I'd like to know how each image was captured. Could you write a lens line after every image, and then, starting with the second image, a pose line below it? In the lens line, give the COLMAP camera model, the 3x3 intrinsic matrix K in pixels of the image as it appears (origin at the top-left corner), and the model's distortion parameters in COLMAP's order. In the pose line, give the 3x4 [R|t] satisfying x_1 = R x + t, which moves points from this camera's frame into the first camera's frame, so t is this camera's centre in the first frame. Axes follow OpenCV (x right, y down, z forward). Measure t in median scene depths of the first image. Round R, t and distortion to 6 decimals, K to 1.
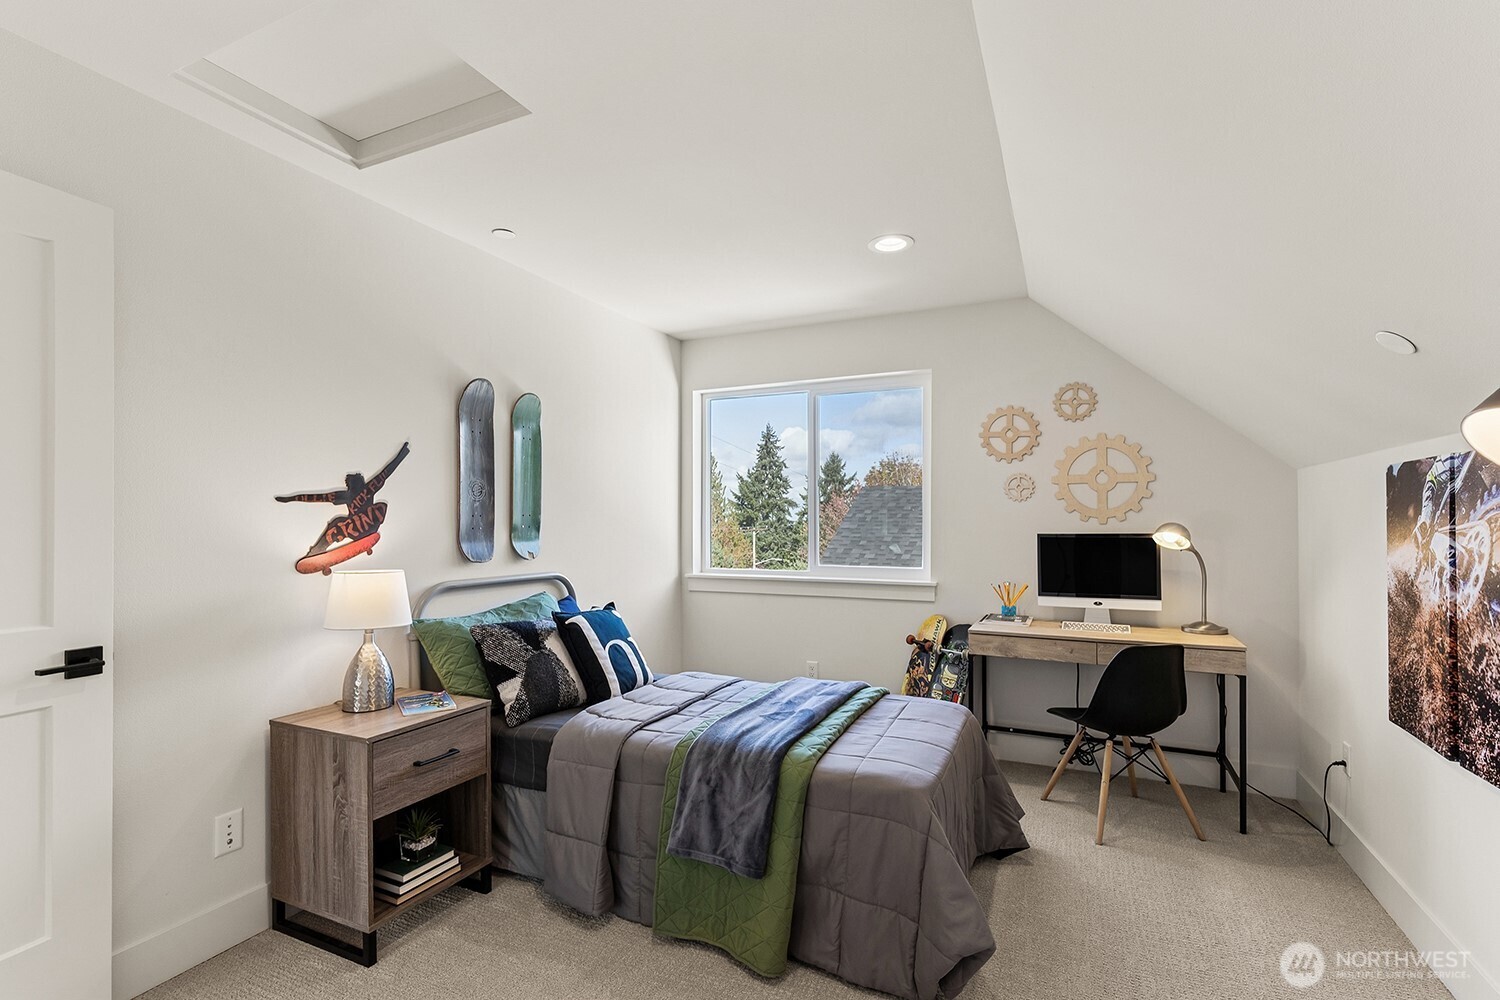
lens RADIAL K [[687.1, 0, 766.2], [0, 687.1, 514.8], [0, 0, 1]] dist [0.005747, -0.000459]
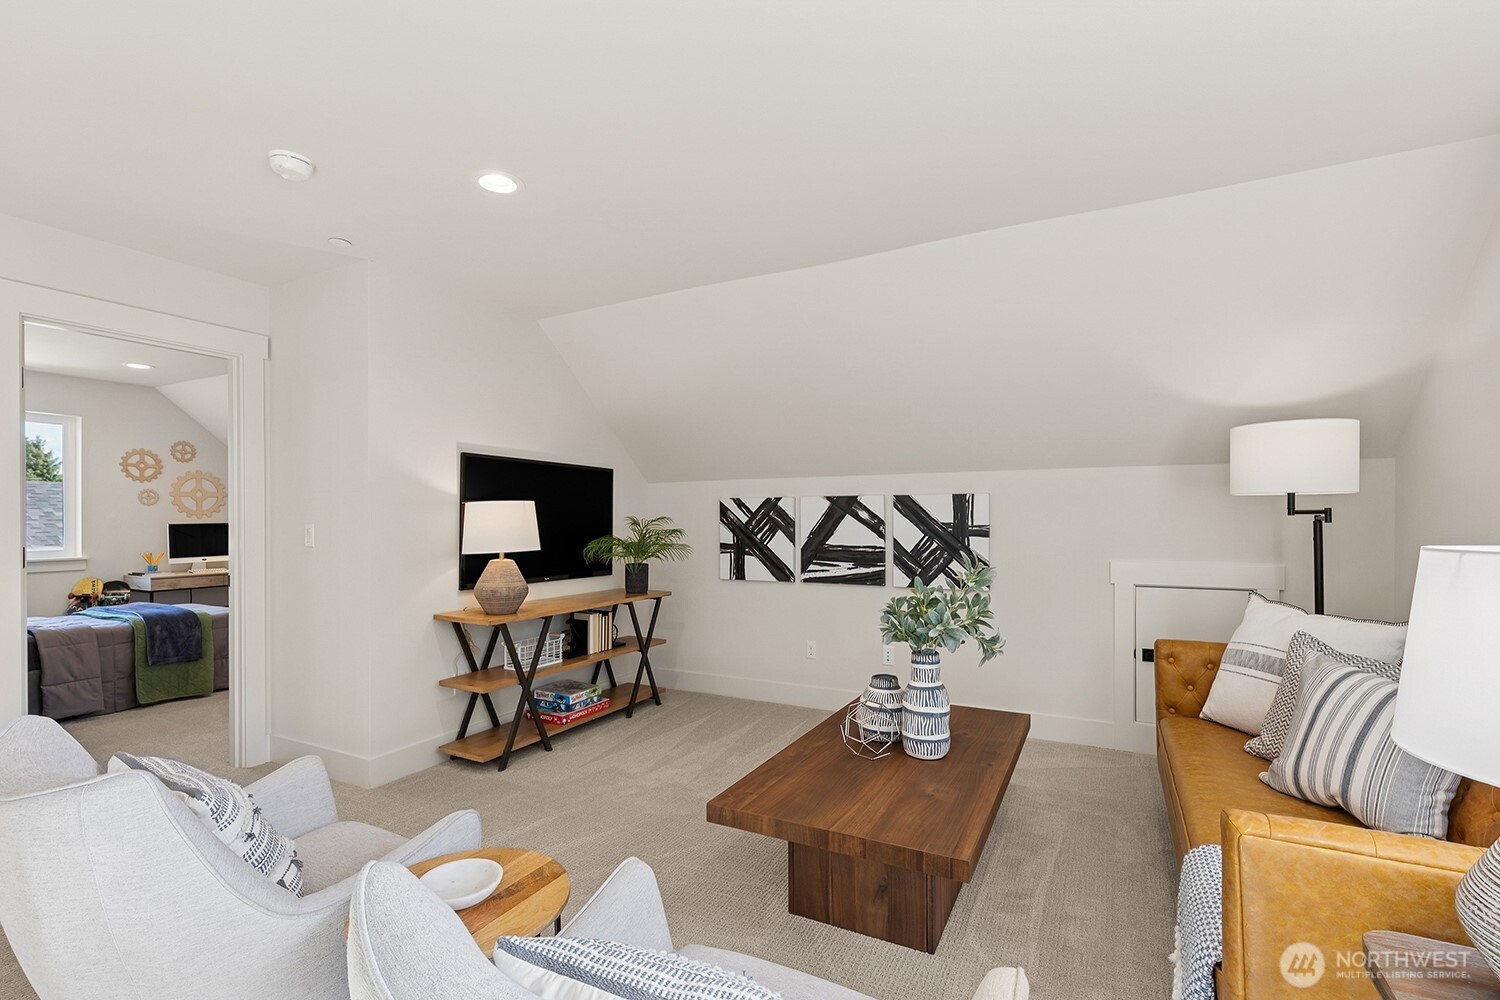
lens RADIAL K [[687.1, 0, 752.8], [0, 687.1, 516.6], [0, 0, 1]] dist [0.005747, -0.000459]
pose [[0.053958, 0.000589, 0.998543, -1.431610], [-0.004361, 0.999990, -0.000354, 0.002776], [-0.998534, -0.004336, 0.053960, -0.671229]]
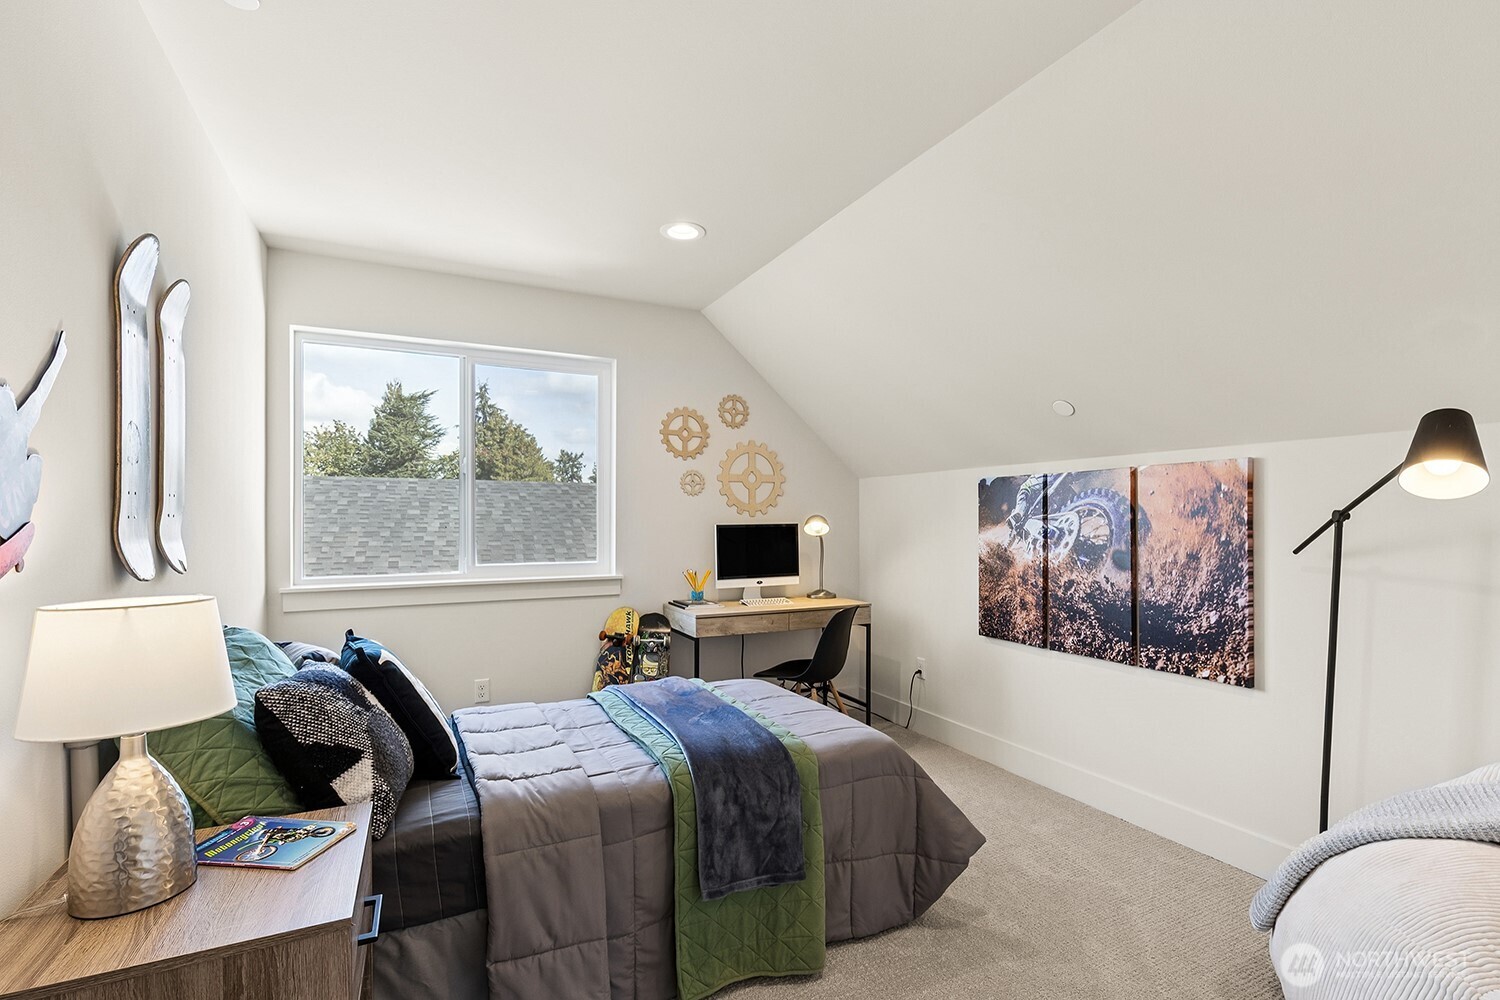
lens RADIAL K [[687.1, 0, 745.6], [0, 687.1, 515.7], [0, 0, 1]] dist [0.005747, -0.000459]
pose [[0.632903, 0.005410, 0.774213, -0.482888], [-0.007646, 0.999970, -0.000737, 0.014279], [-0.774194, -0.005453, 0.632925, 0.273333]]
